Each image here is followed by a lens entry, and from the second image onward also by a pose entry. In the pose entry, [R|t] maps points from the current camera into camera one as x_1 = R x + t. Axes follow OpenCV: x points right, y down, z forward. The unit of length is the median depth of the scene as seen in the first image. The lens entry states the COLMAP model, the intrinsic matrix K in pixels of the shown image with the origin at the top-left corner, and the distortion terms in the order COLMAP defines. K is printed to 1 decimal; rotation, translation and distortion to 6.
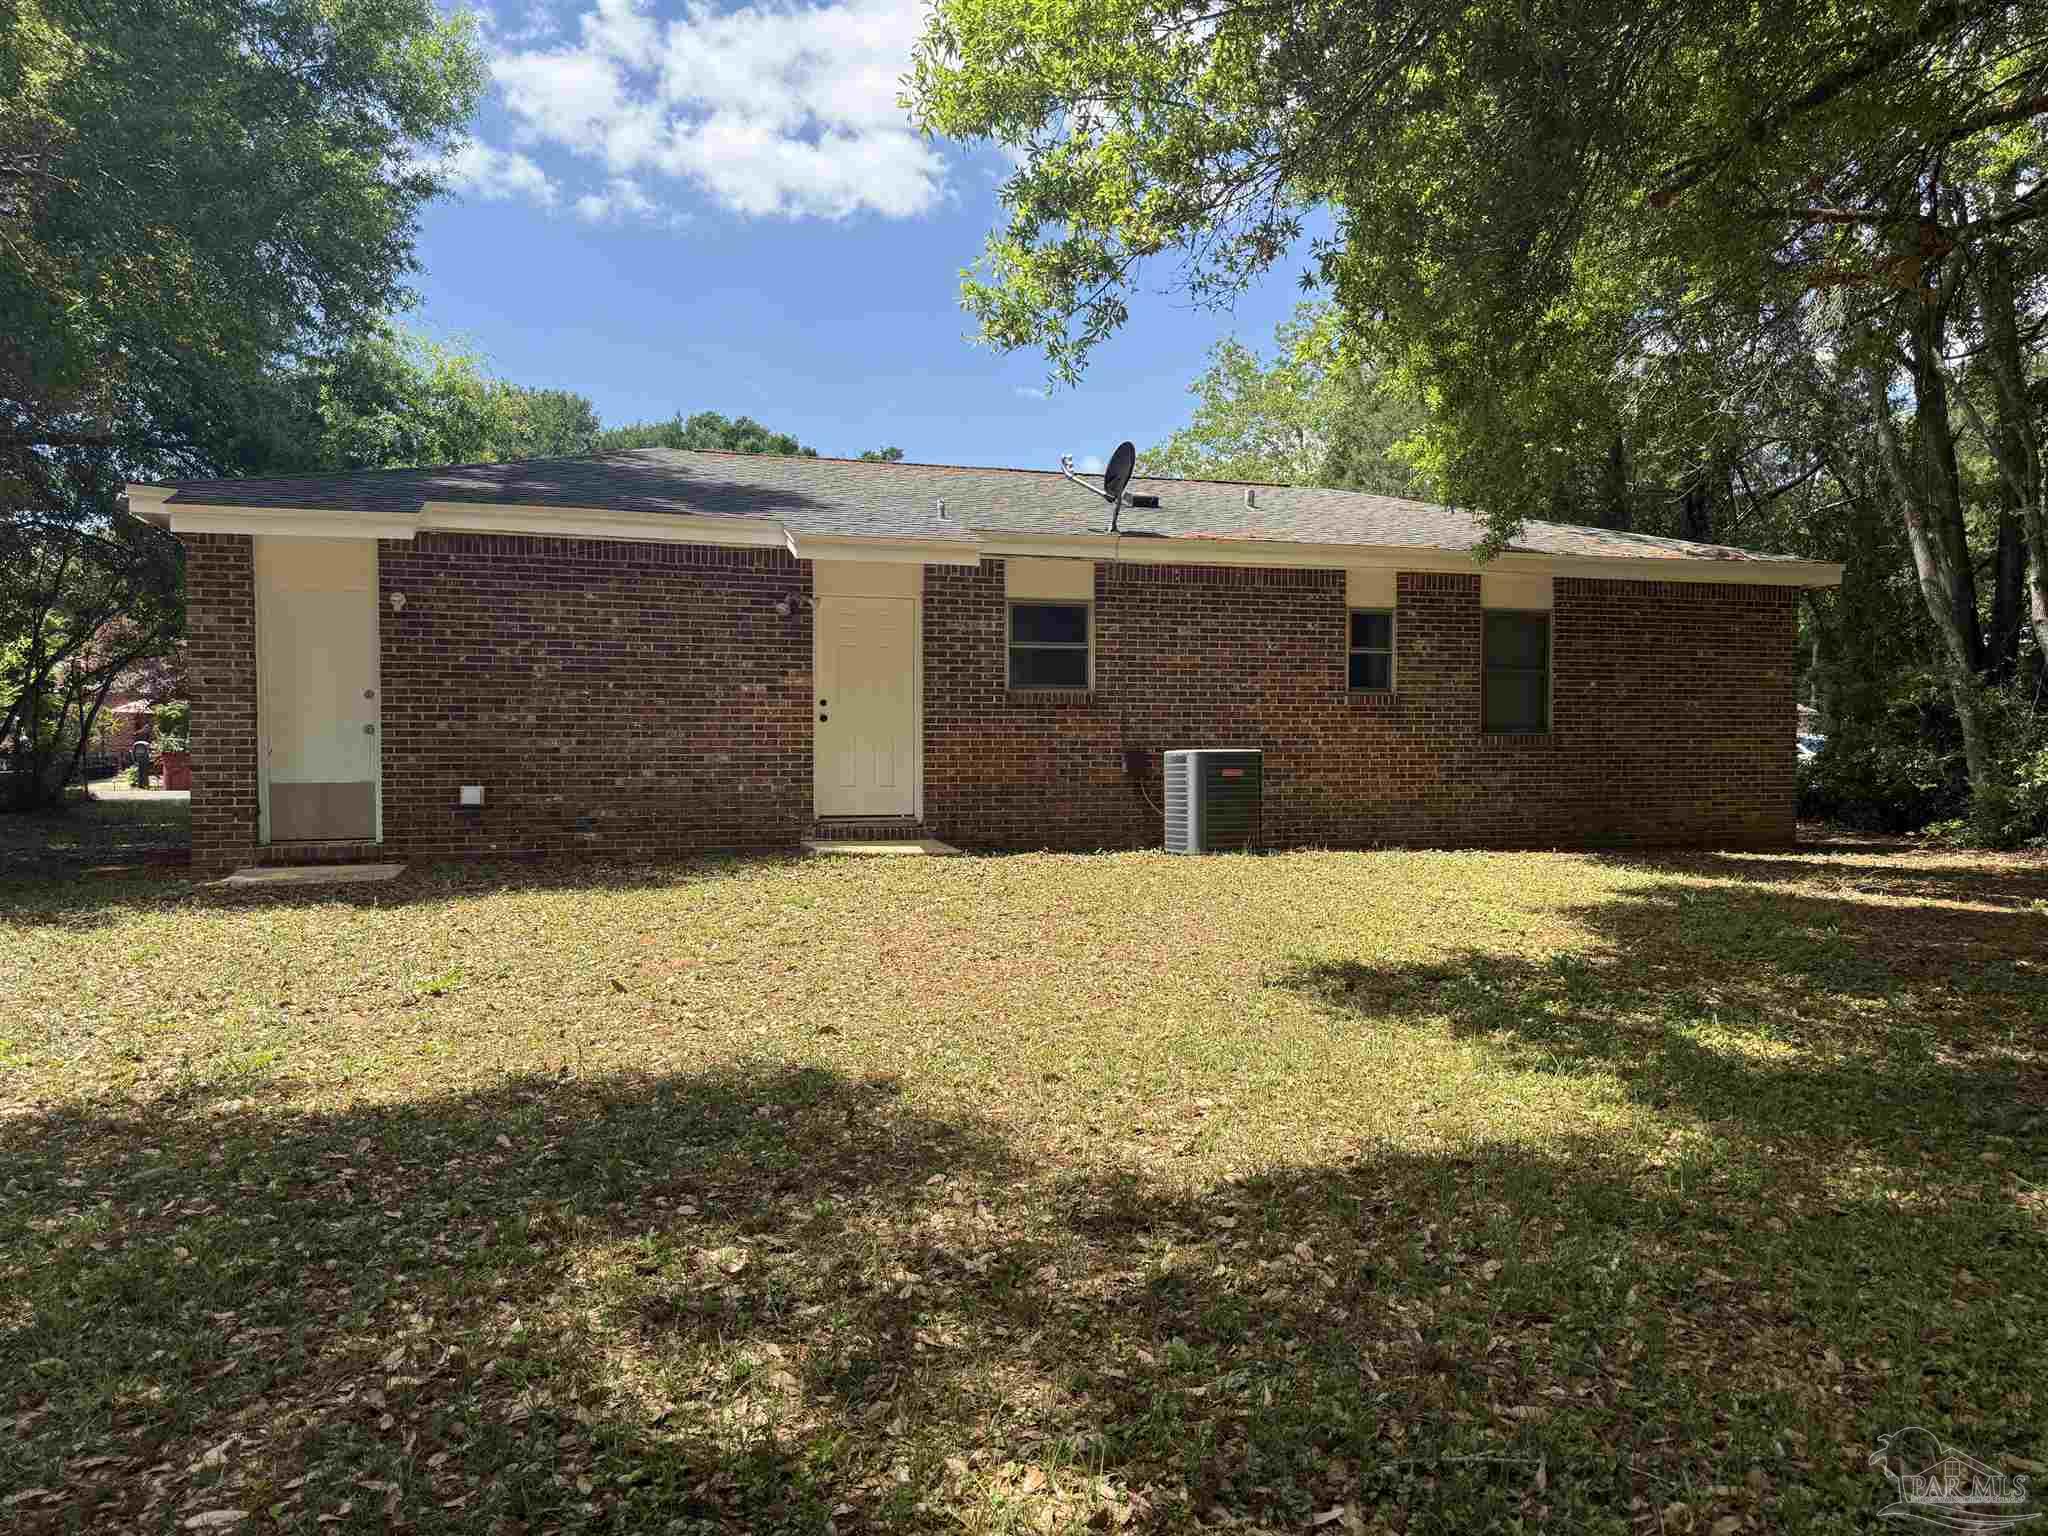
lens RADIAL K [[1443.3, 0, 1034.0], [0, 1443.3, 769.1], [0, 0, 1]] dist [0.047833, -0.052219]
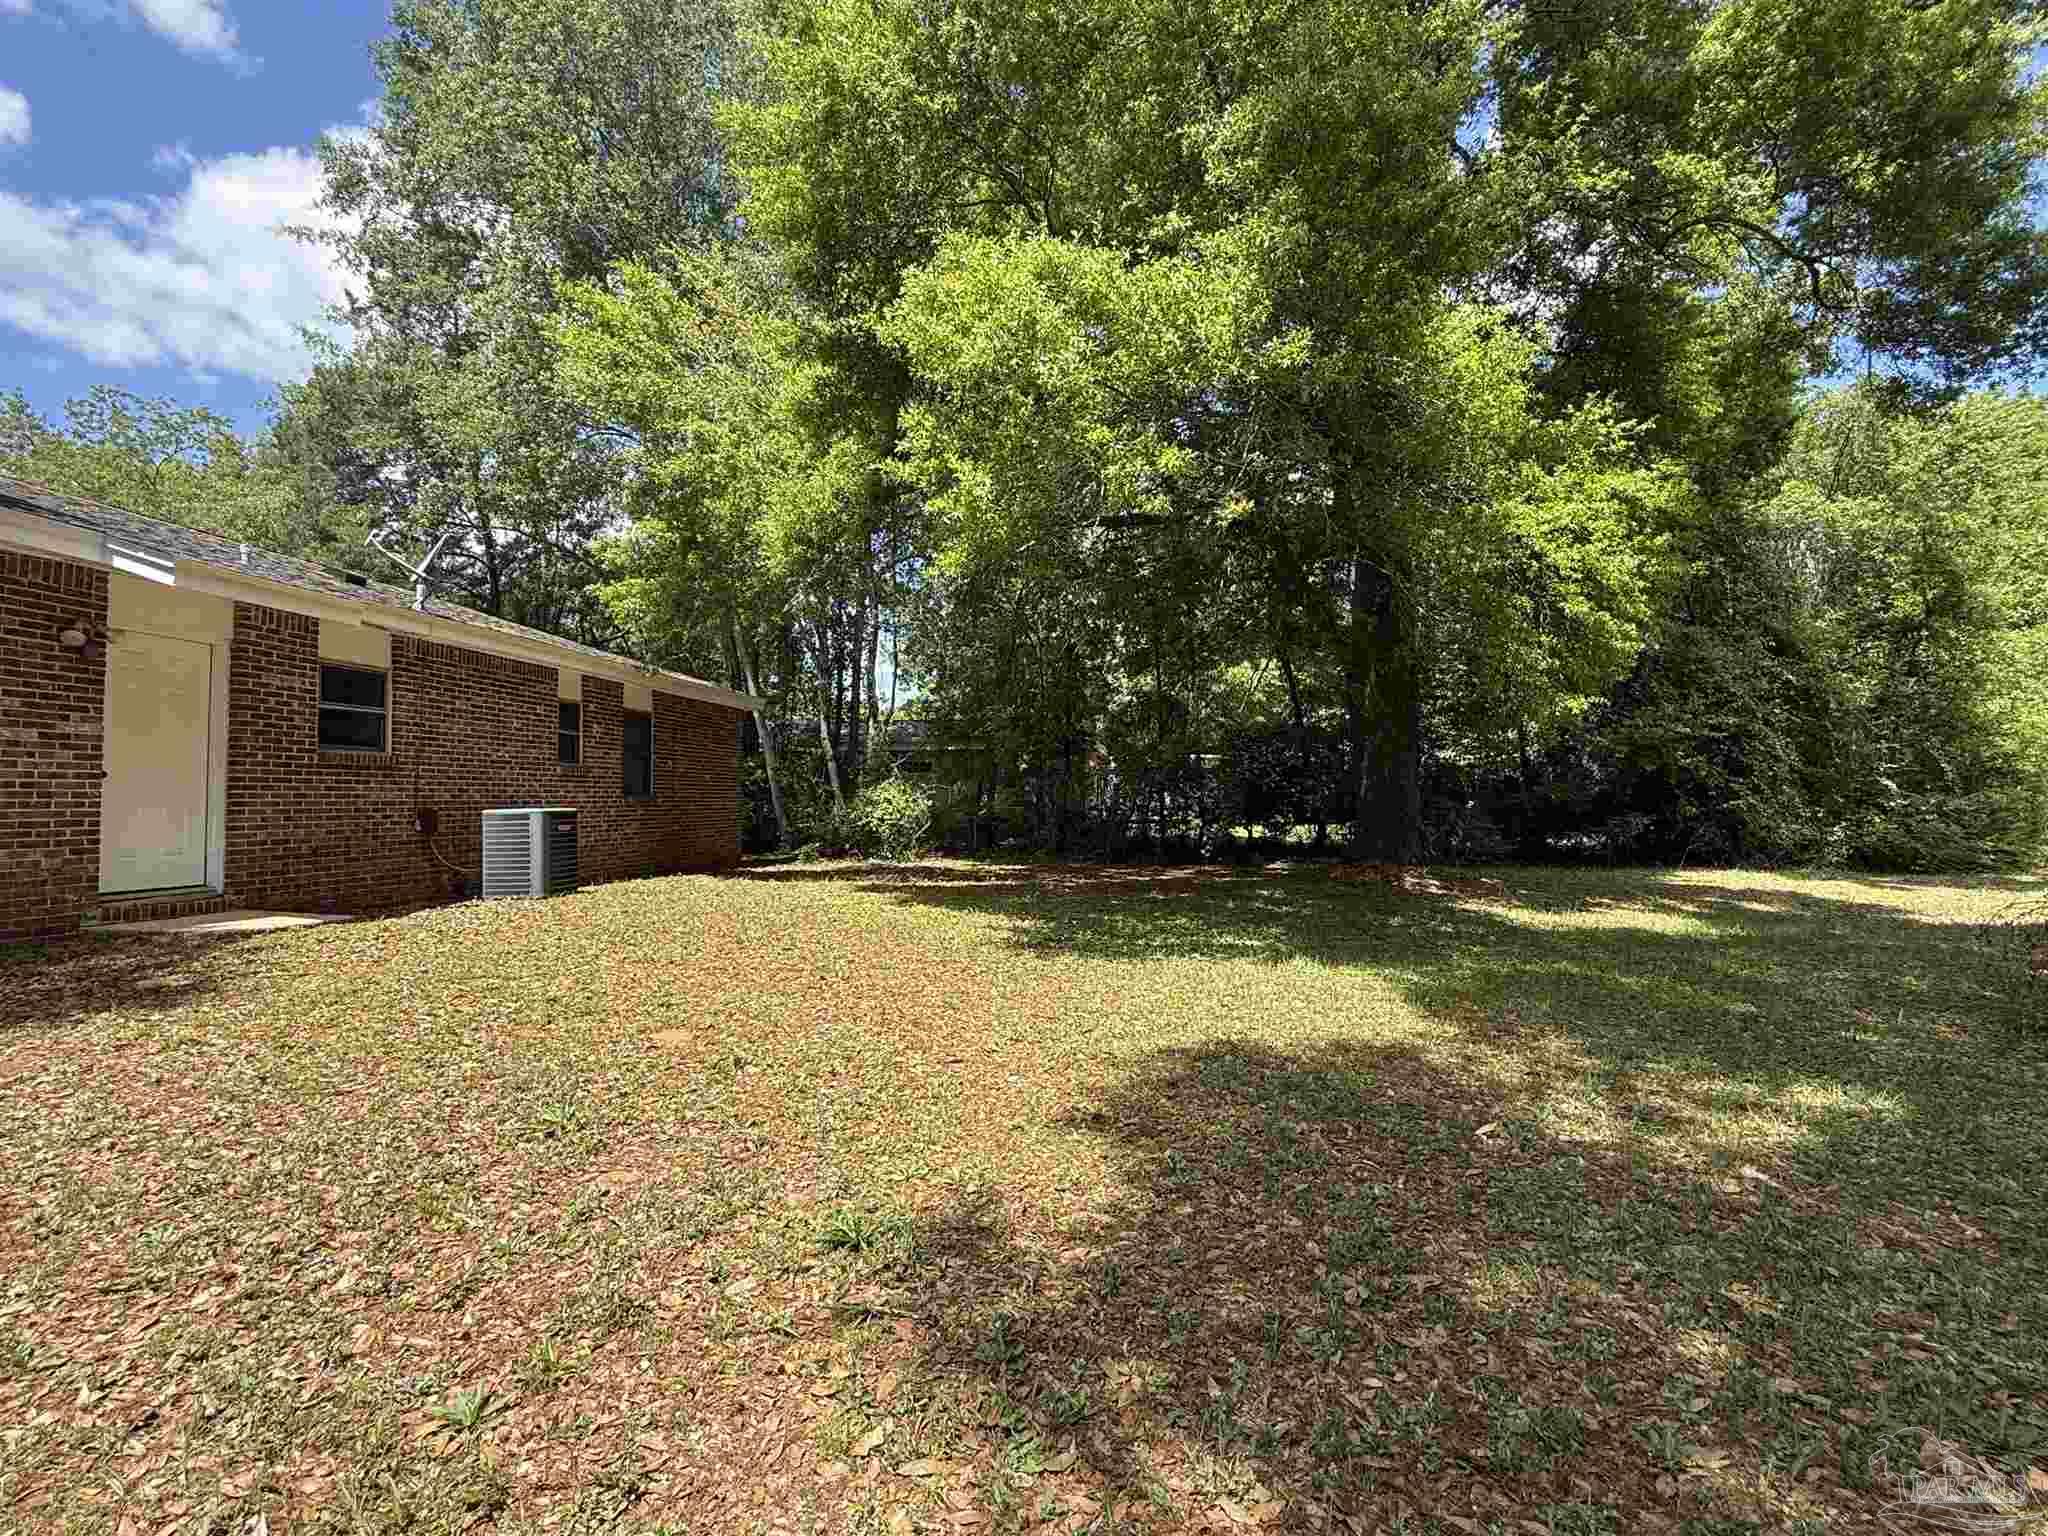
lens RADIAL K [[947.0, 0, 1022.0], [0, 947.0, 765.9], [0, 0, 1]] dist [0.001535, 0.000043]
pose [[0.420029, 0.032189, 0.906939, -0.383119], [0.014882, 0.998992, -0.042348, -0.008717], [-0.907388, 0.031284, 0.419127, 0.274288]]
